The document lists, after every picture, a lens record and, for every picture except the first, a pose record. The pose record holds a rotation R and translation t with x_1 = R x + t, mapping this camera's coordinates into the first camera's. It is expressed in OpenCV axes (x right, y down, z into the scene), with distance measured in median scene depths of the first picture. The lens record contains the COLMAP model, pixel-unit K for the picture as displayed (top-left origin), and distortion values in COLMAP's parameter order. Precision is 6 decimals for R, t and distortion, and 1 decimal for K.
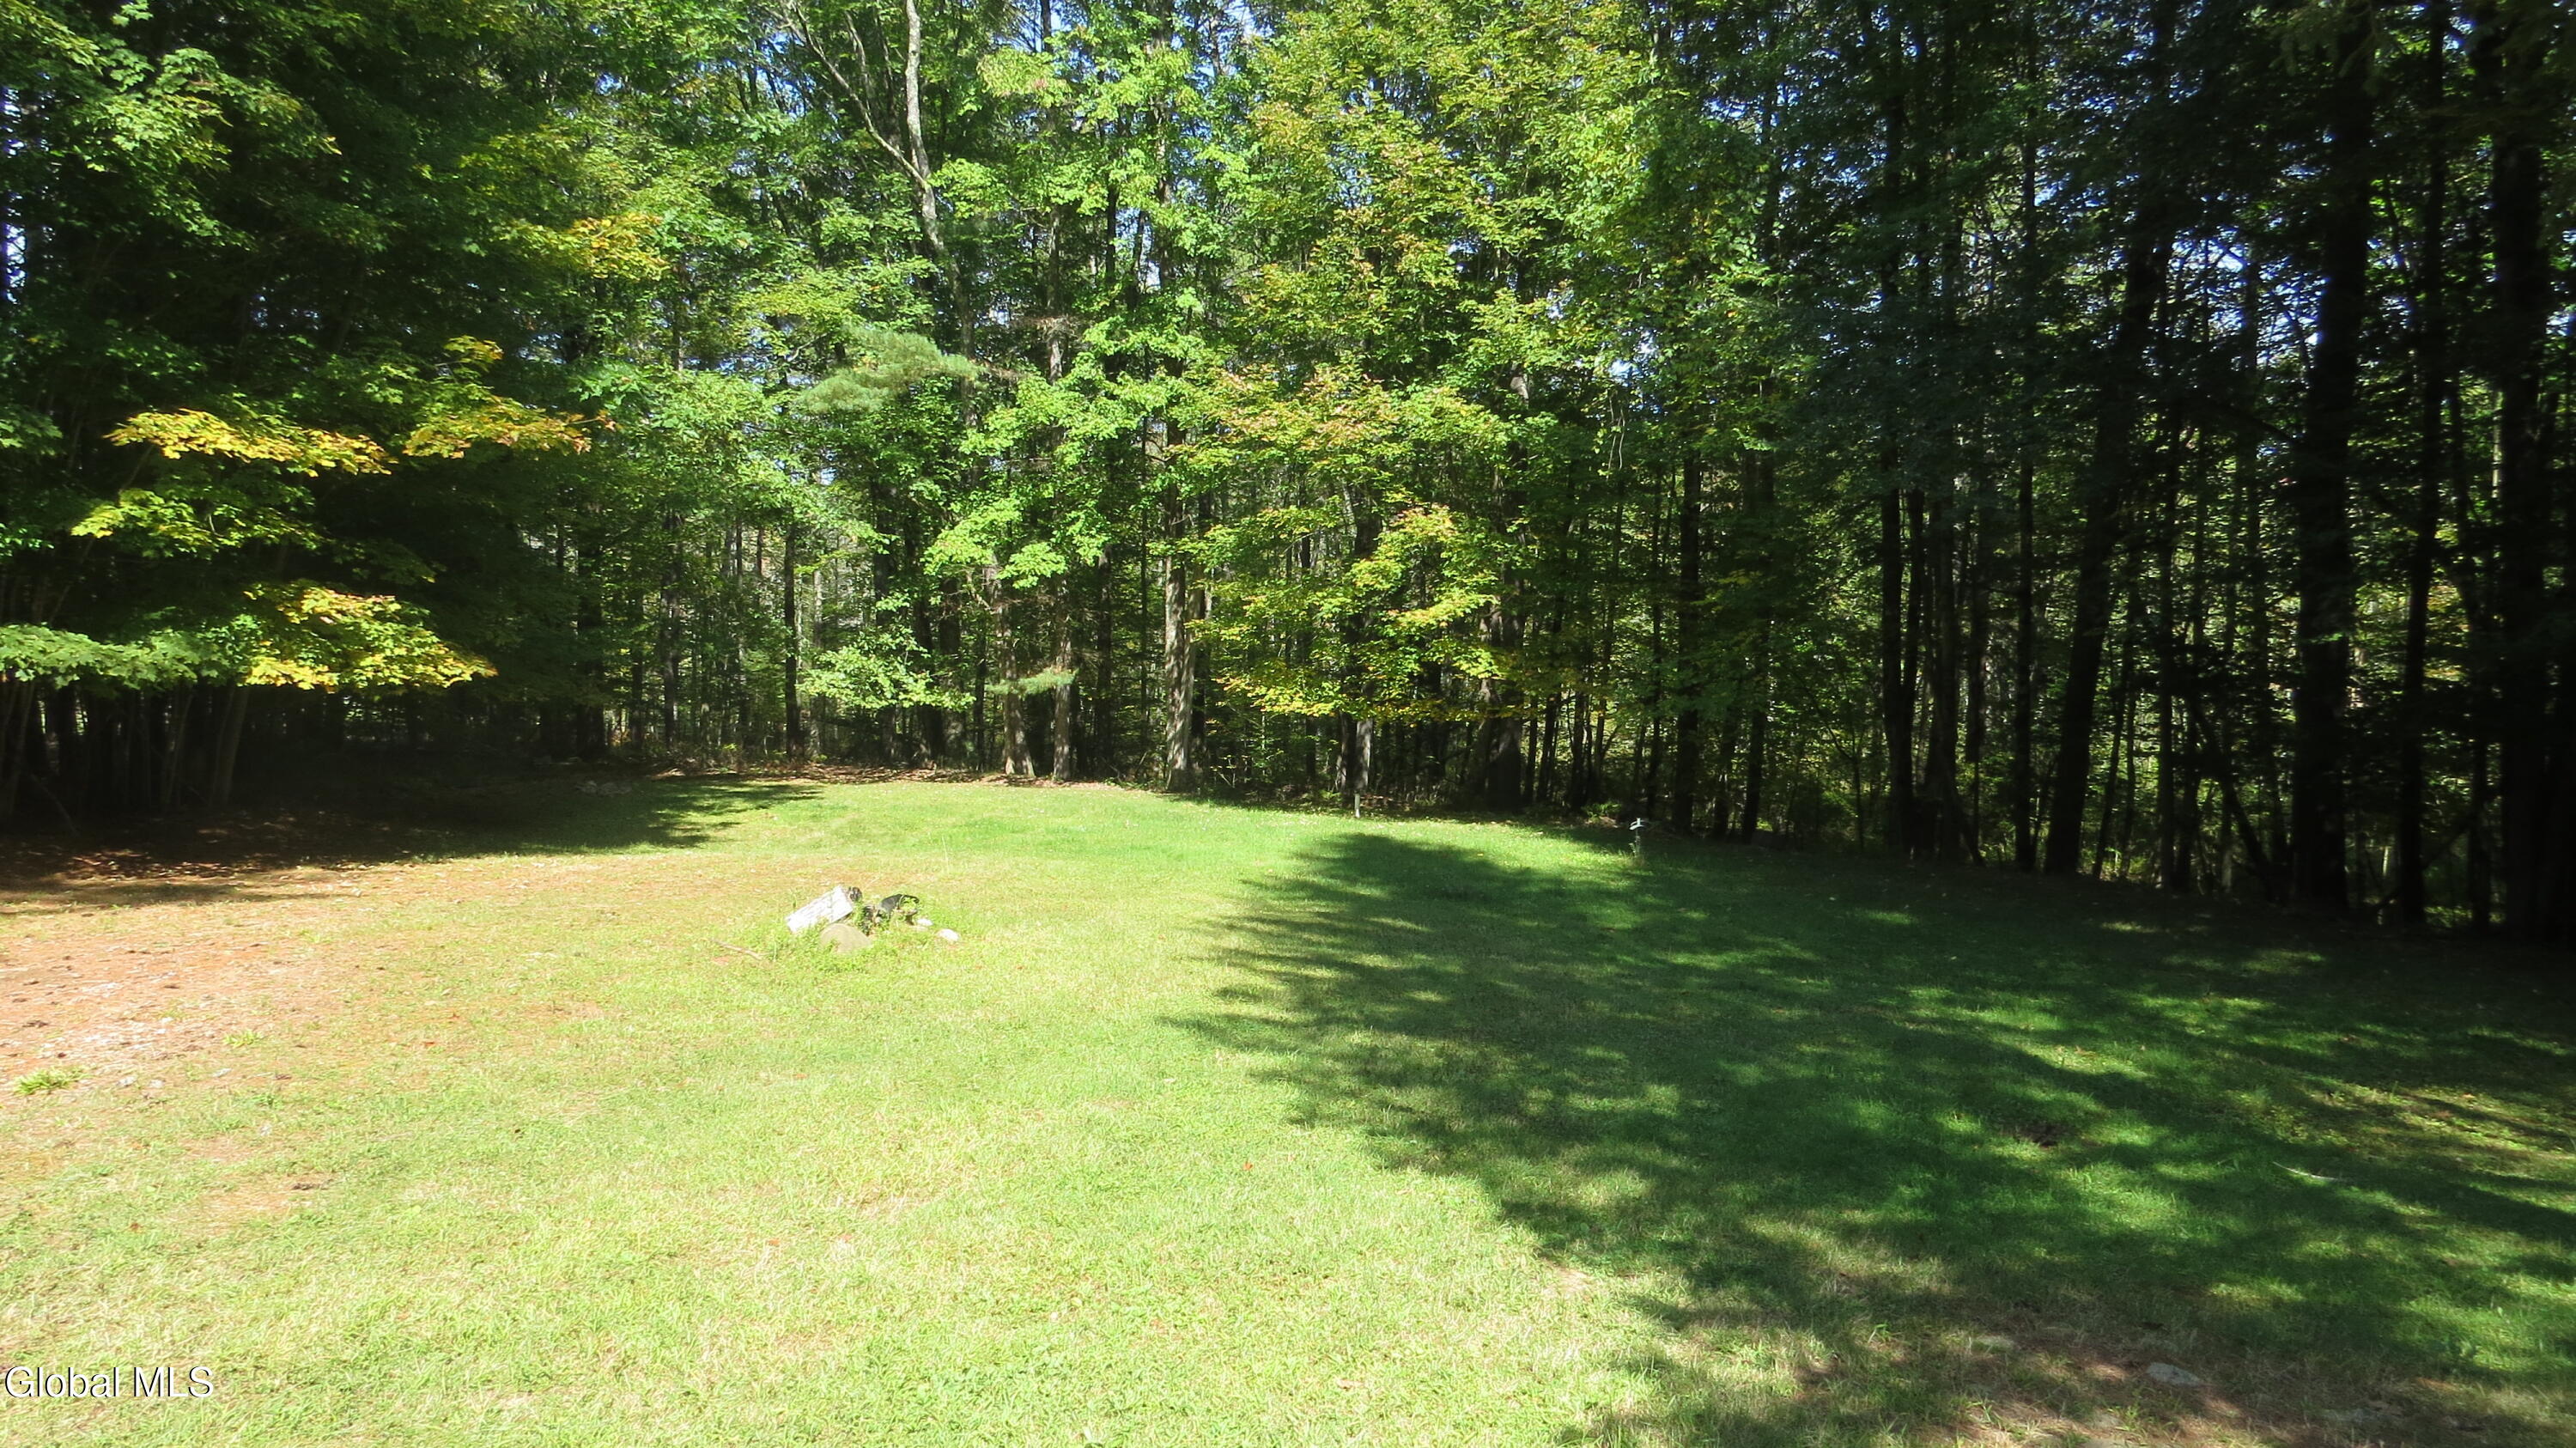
lens RADIAL K [[1818.3, 0, 1313.9], [0, 1818.3, 719.8], [0, 0, 1]] dist [-0.034887, 0.009661]
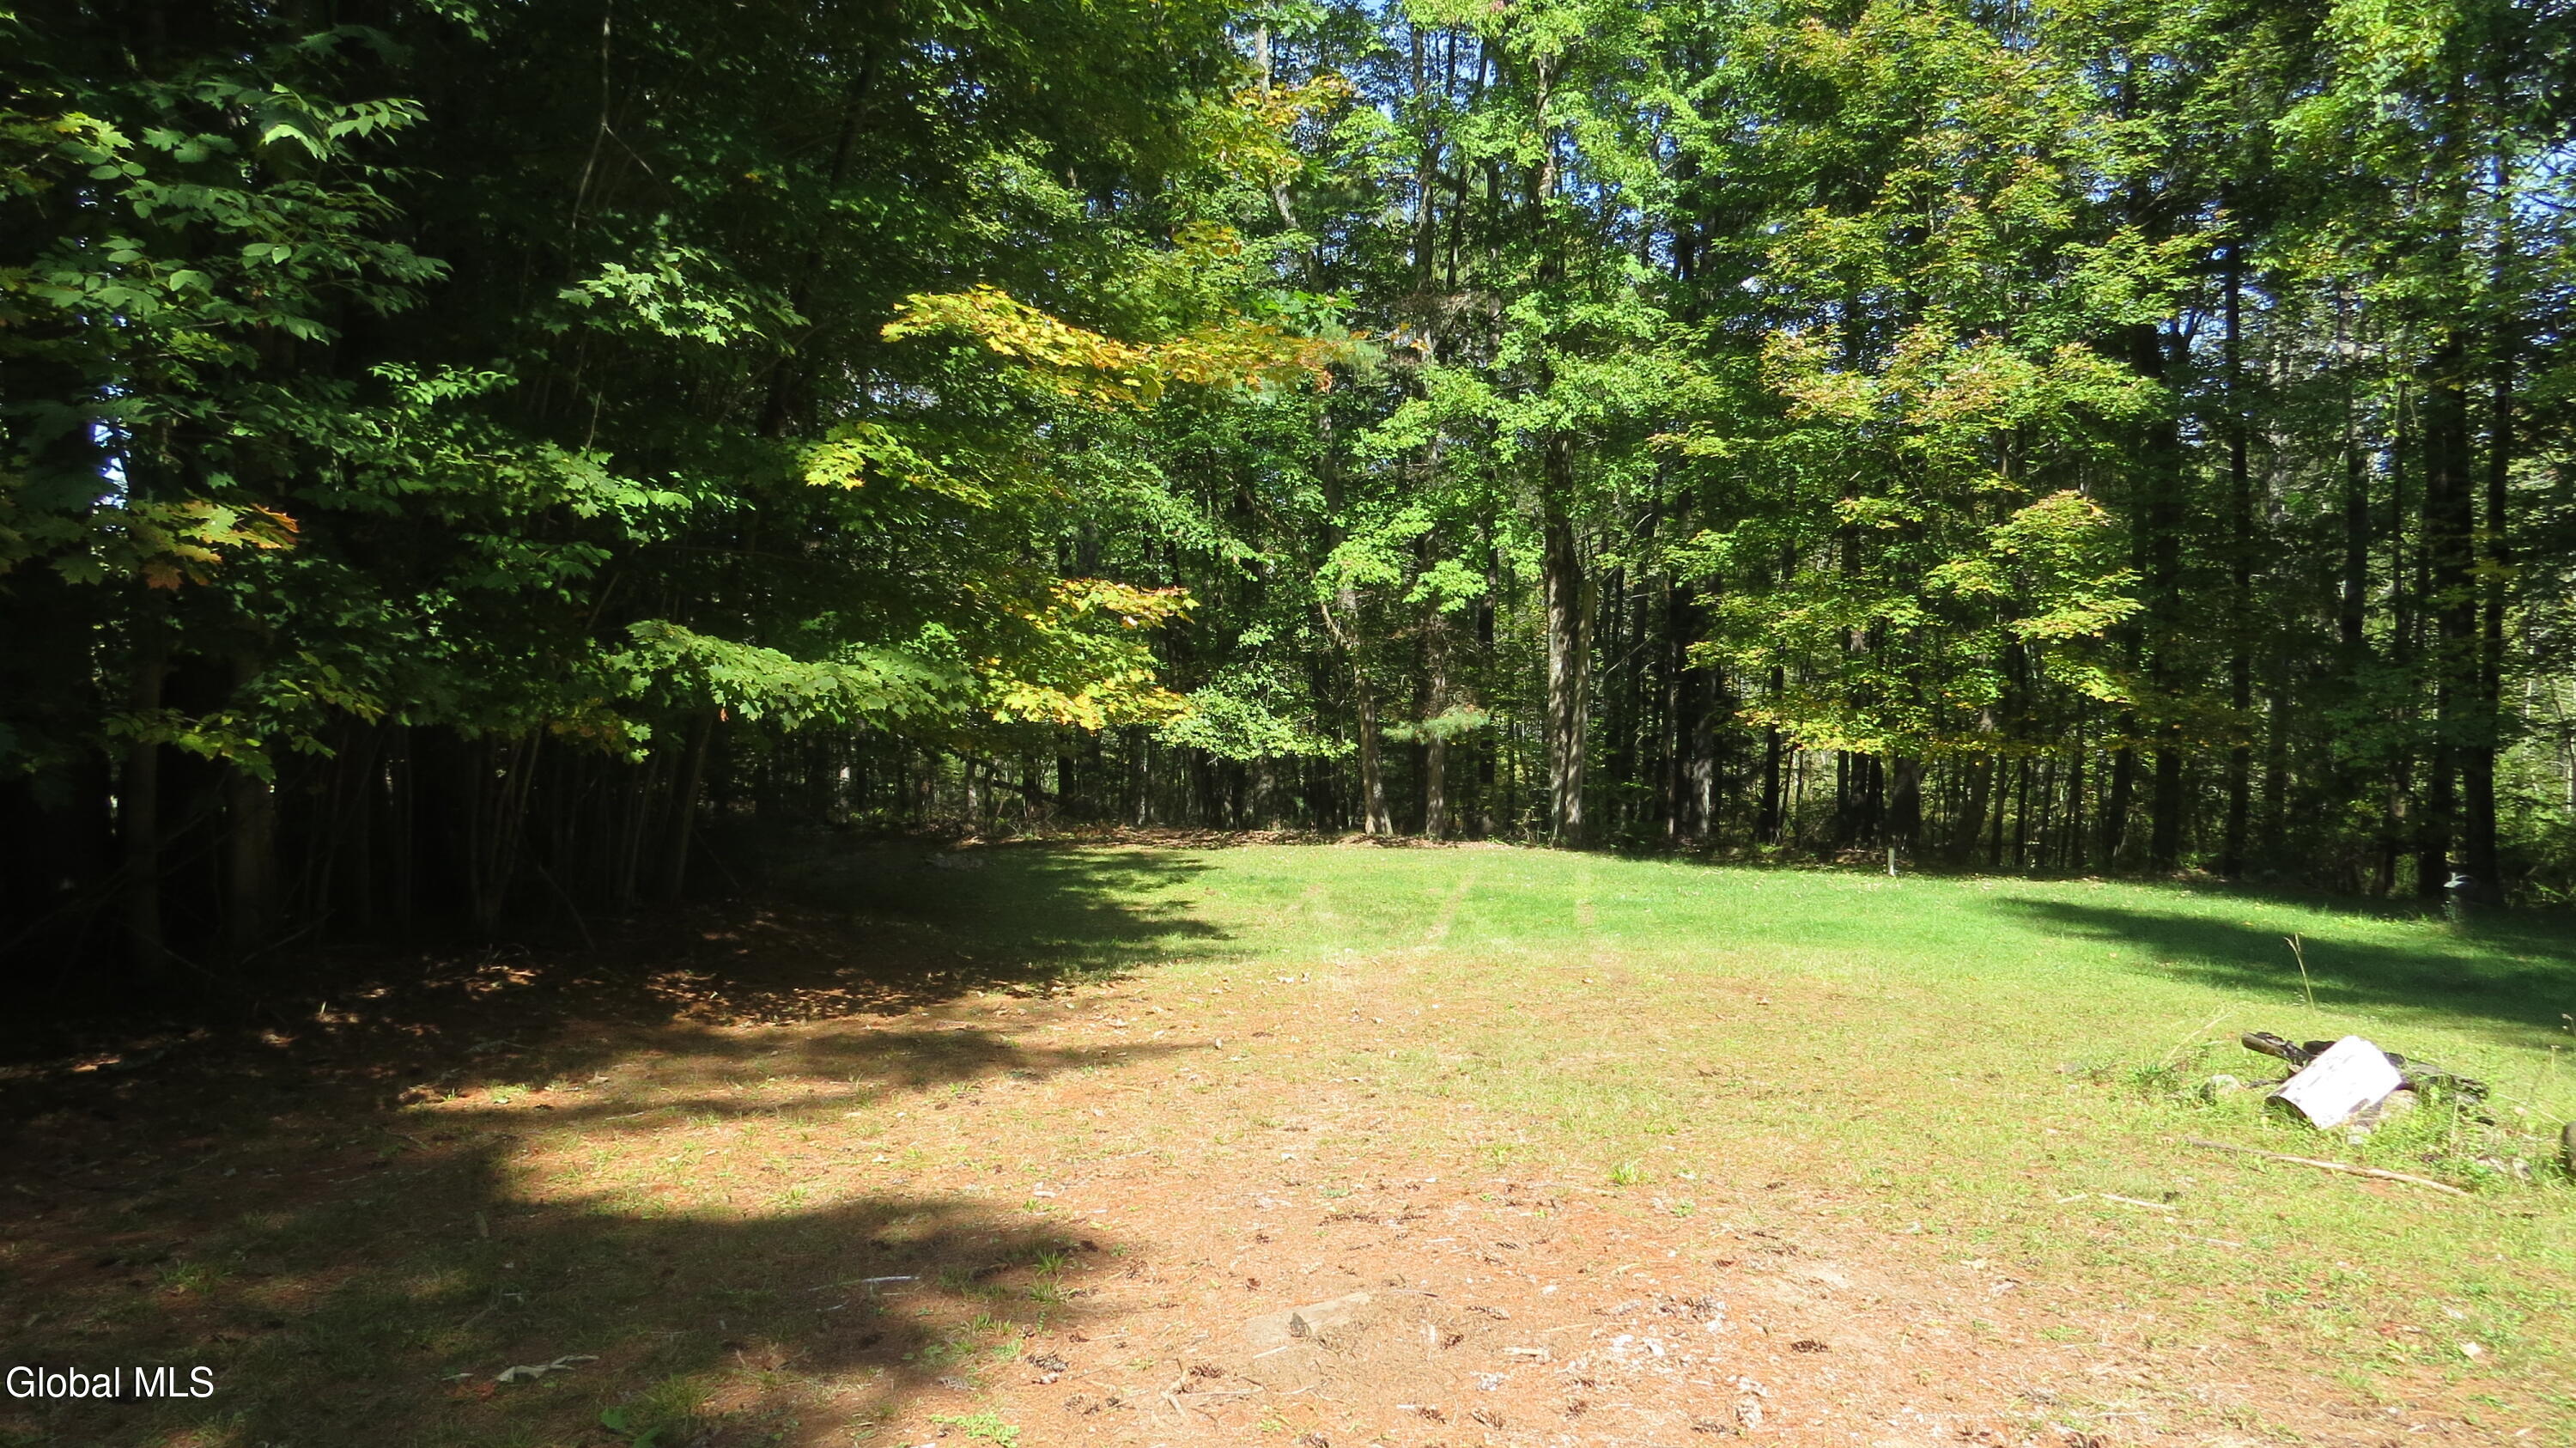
lens RADIAL K [[1818.3, 0, 1282.3], [0, 1818.3, 705.5], [0, 0, 1]] dist [-0.034887, 0.009661]
pose [[0.999513, -0.021495, -0.022617, -0.217274], [0.020659, 0.999118, -0.036557, 0.000002], [0.023383, 0.036071, 0.999076, 0.158331]]
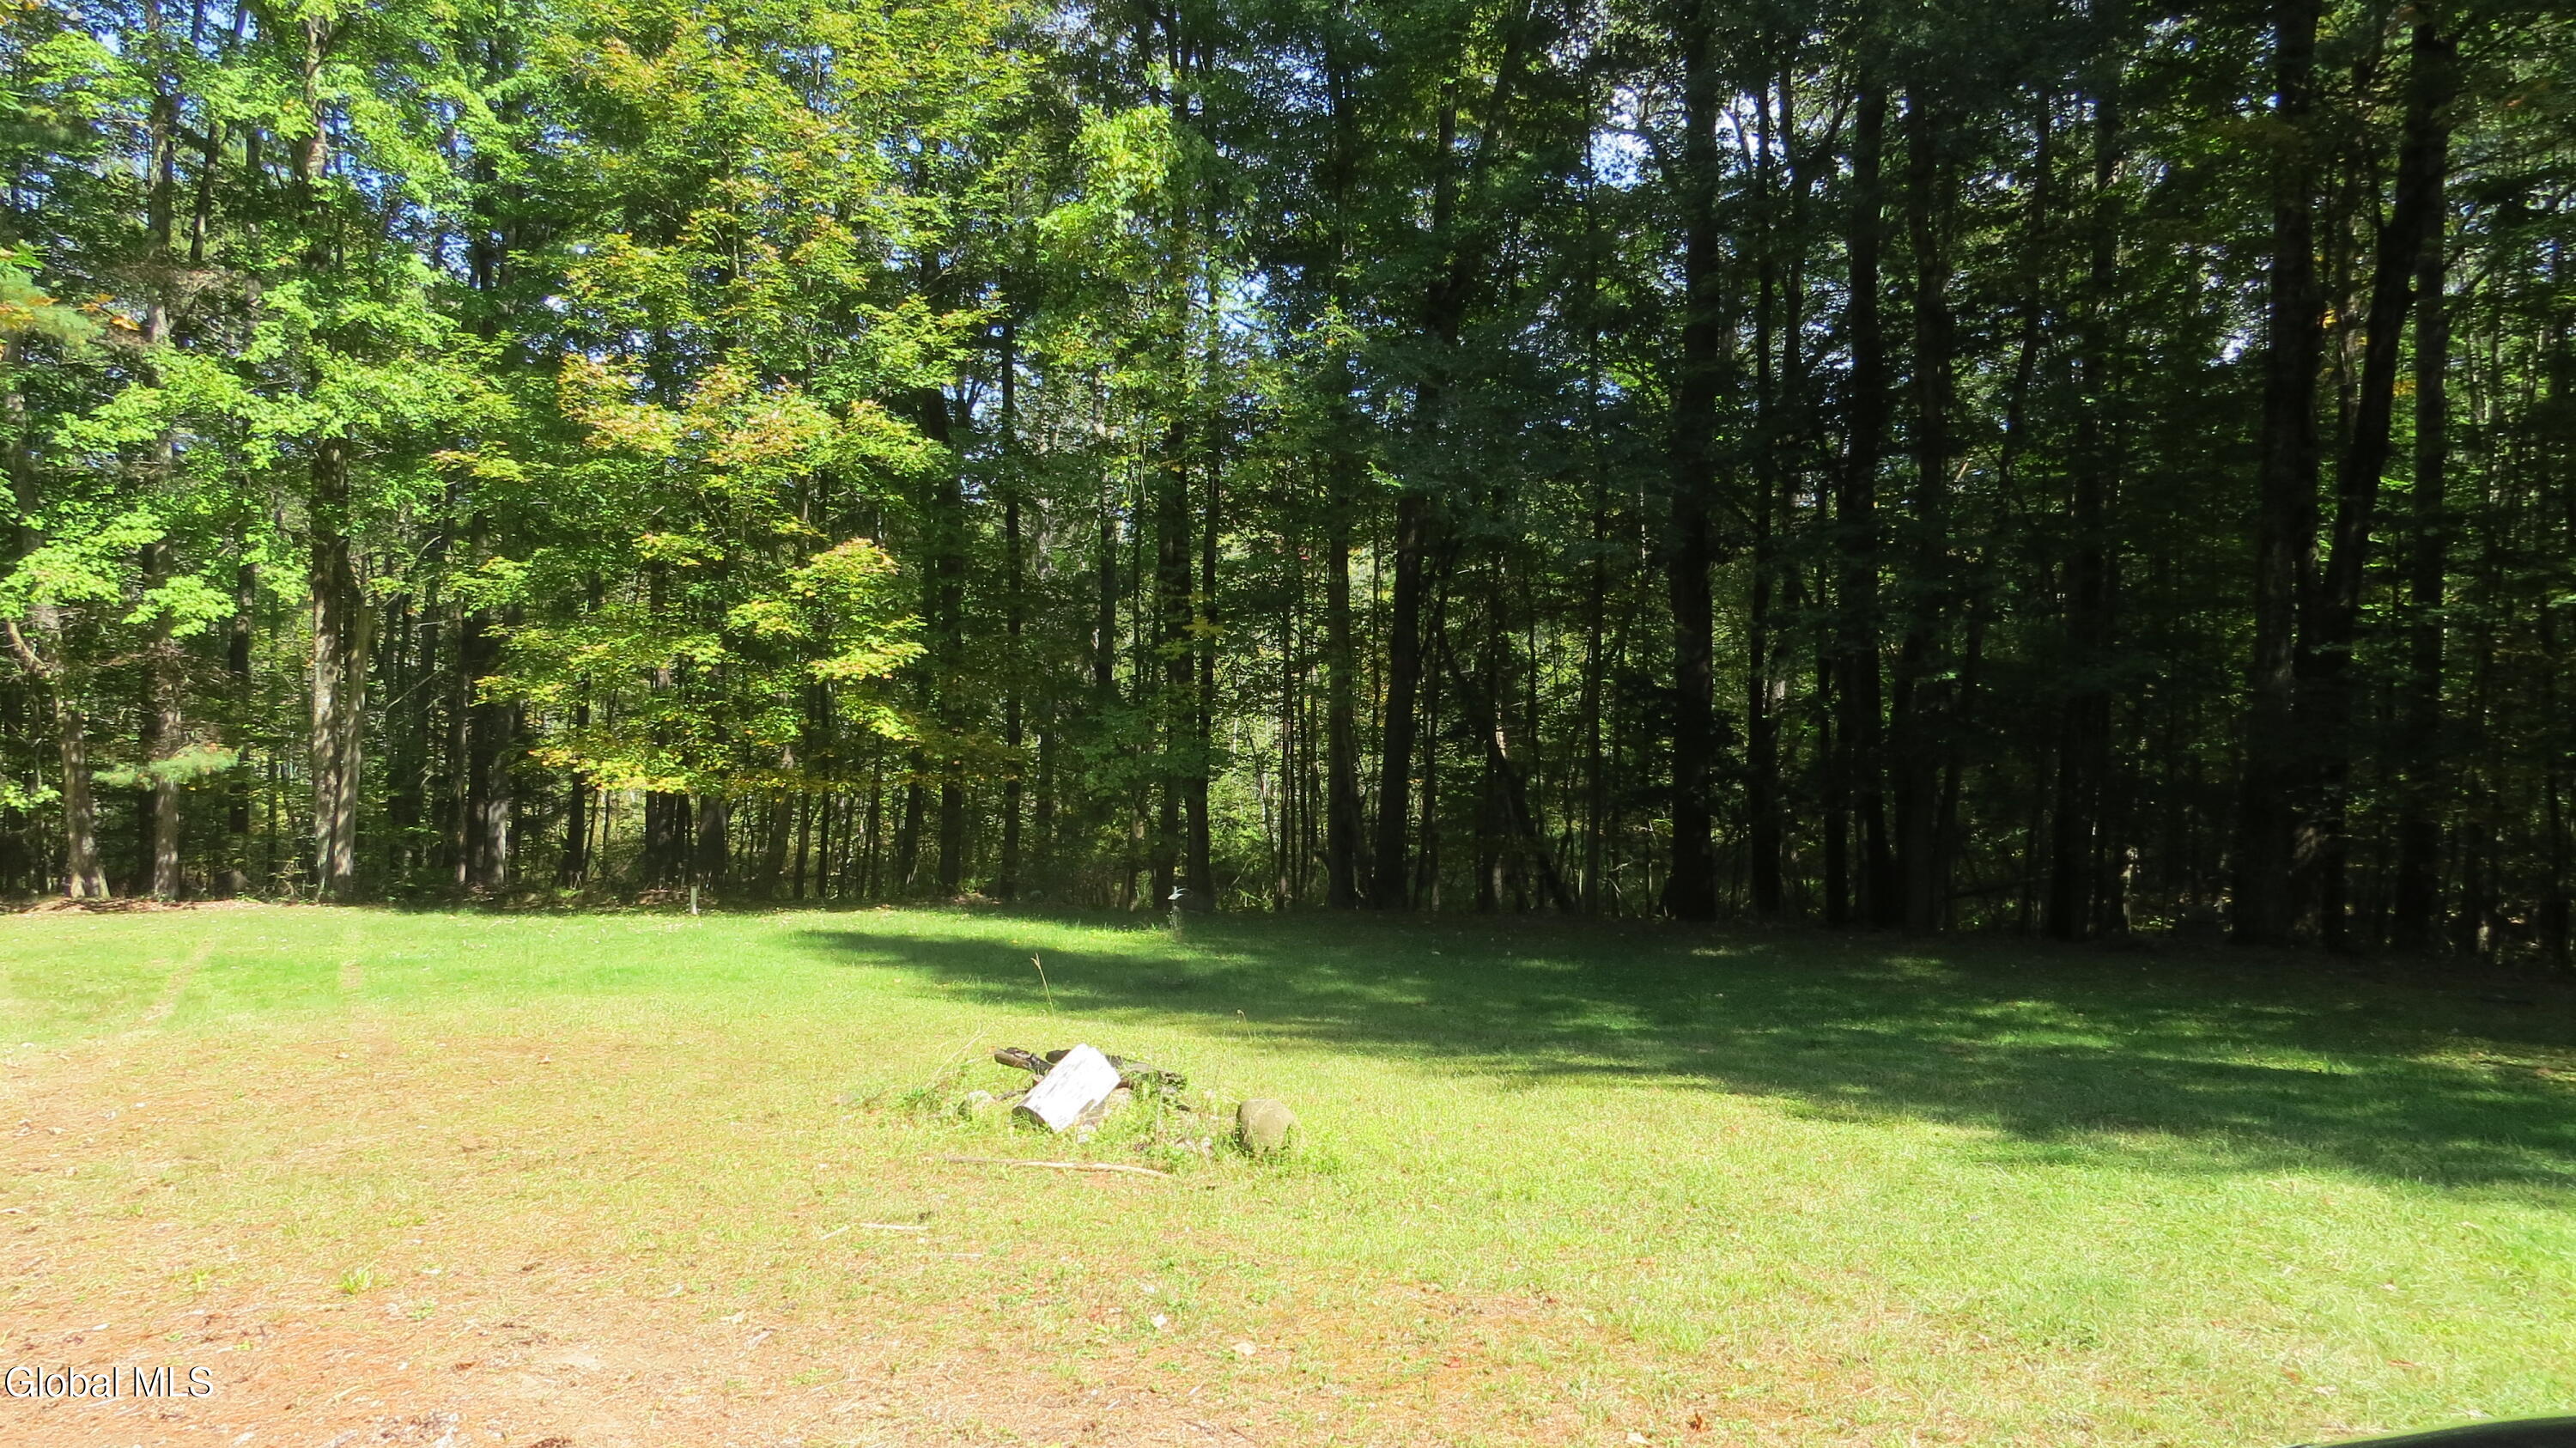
lens RADIAL K [[1818.3, 0, 1294.2], [0, 1818.3, 708.1], [0, 0, 1]] dist [-0.034887, 0.009661]
pose [[0.816658, -0.014248, 0.576946, -0.210380], [0.041331, 0.998572, -0.033844, -0.001239], [-0.575640, 0.051485, 0.816081, 0.161488]]
